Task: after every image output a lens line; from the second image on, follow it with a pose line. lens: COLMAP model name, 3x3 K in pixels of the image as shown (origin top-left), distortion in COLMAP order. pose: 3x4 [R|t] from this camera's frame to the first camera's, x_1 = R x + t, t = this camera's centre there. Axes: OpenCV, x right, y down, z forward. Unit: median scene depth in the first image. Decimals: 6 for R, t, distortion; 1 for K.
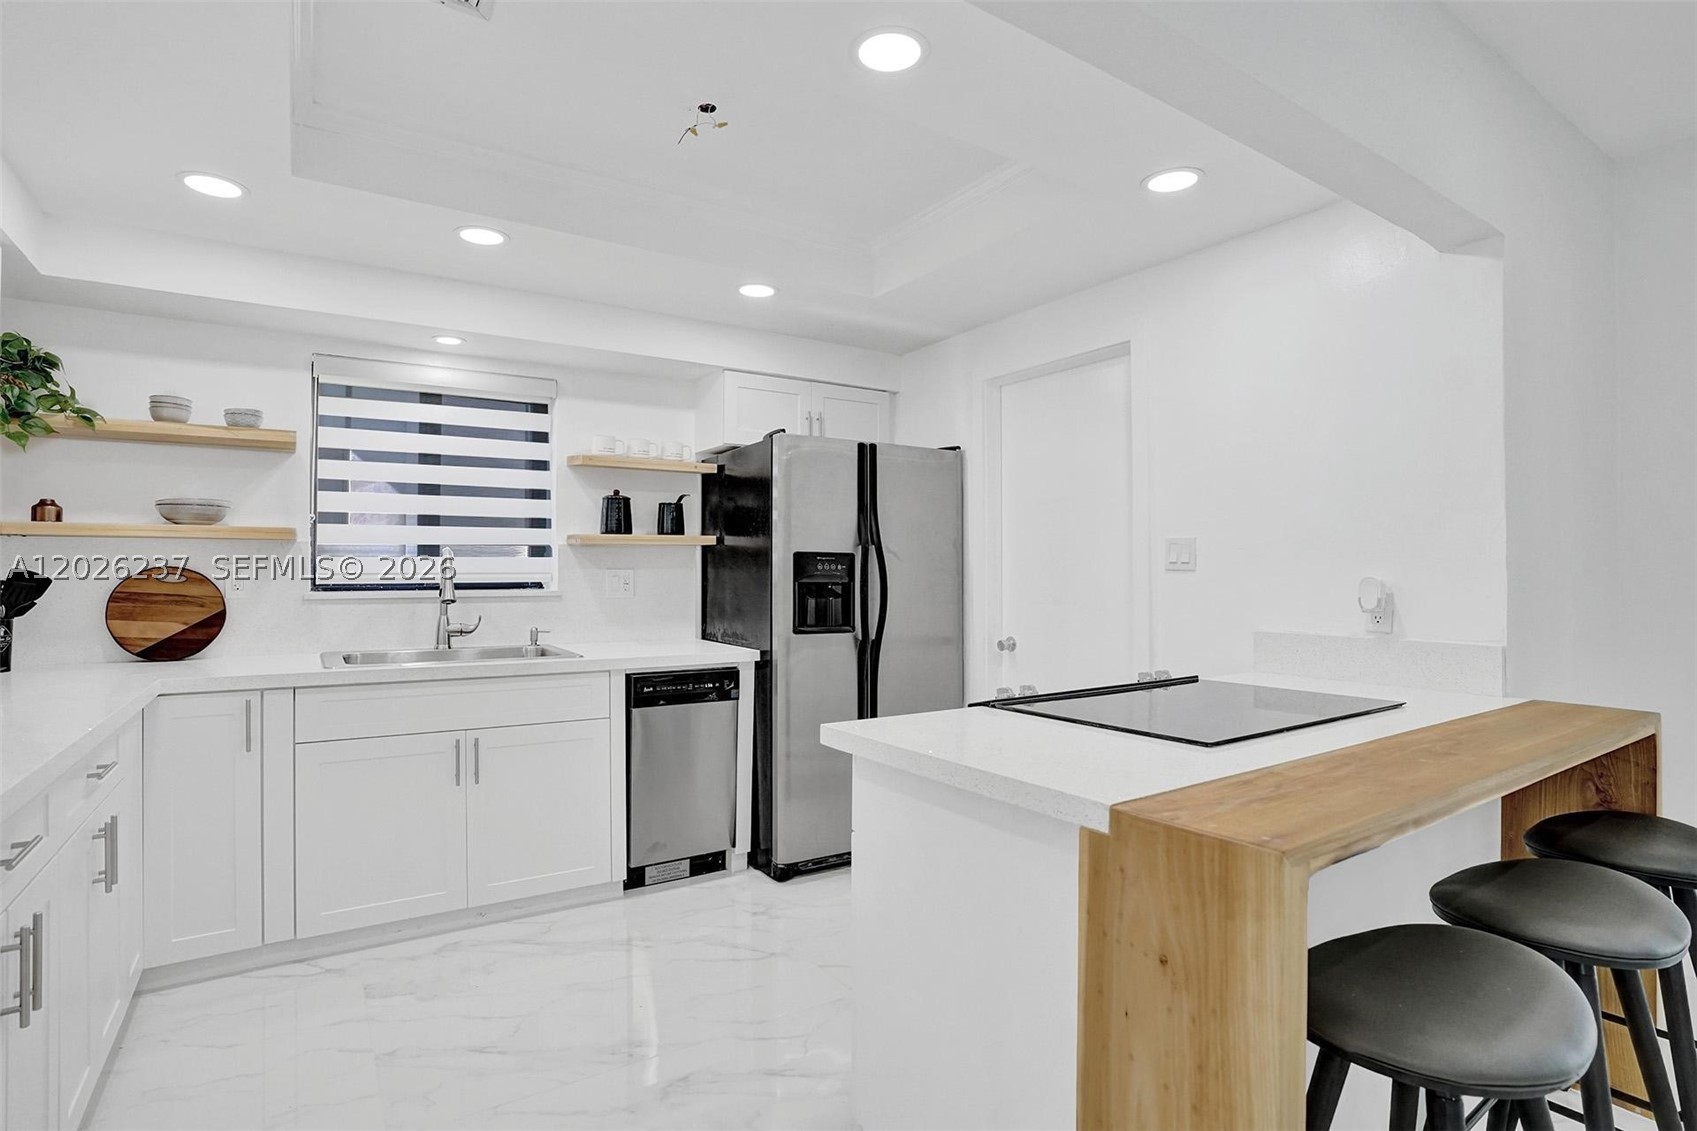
lens RADIAL K [[822.0, 0, 848.5], [0, 822.0, 565.5], [0, 0, 1]] dist [-0.059523, 0.023197]
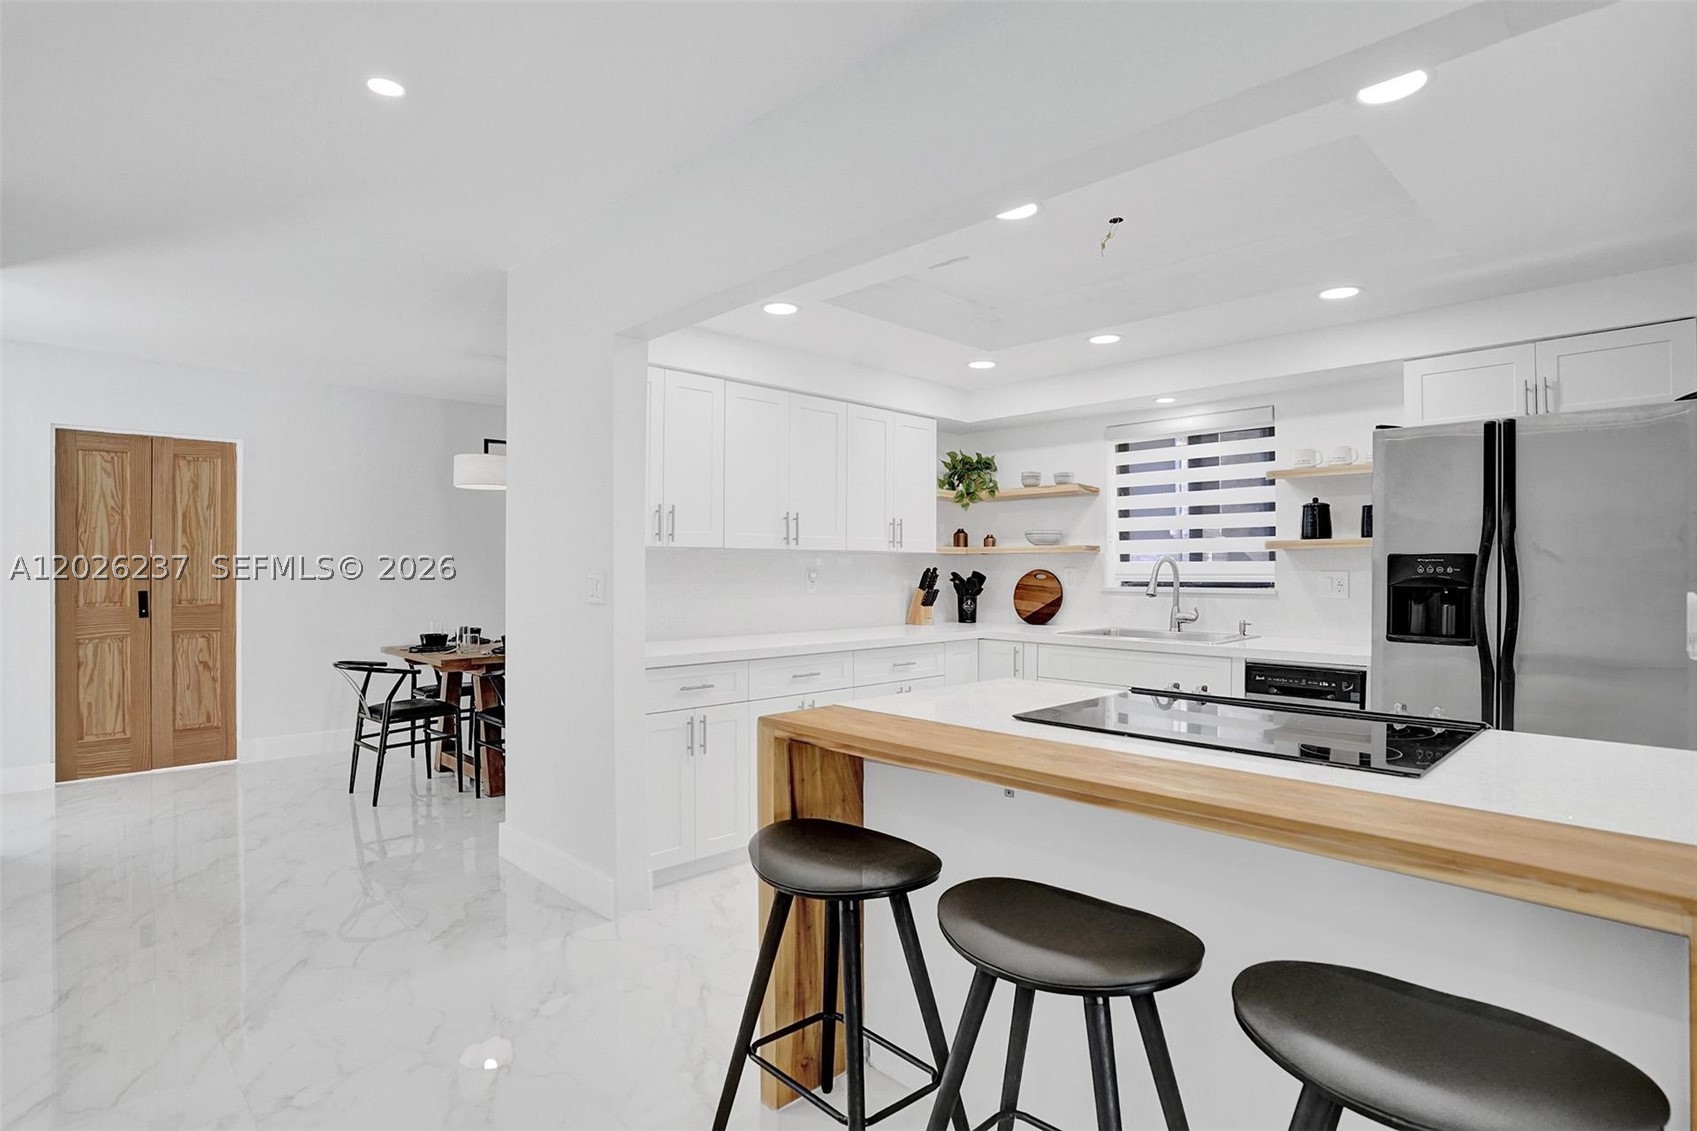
lens RADIAL K [[865.8, 0, 848.5], [0, 865.8, 565.5], [0, 0, 1]] dist [-0.028610, 0.000765]
pose [[0.204366, -0.005006, -0.978882, 0.765861], [0.004055, 0.999983, -0.004267, -0.001465], [0.978886, -0.003098, 0.204383, 0.187066]]
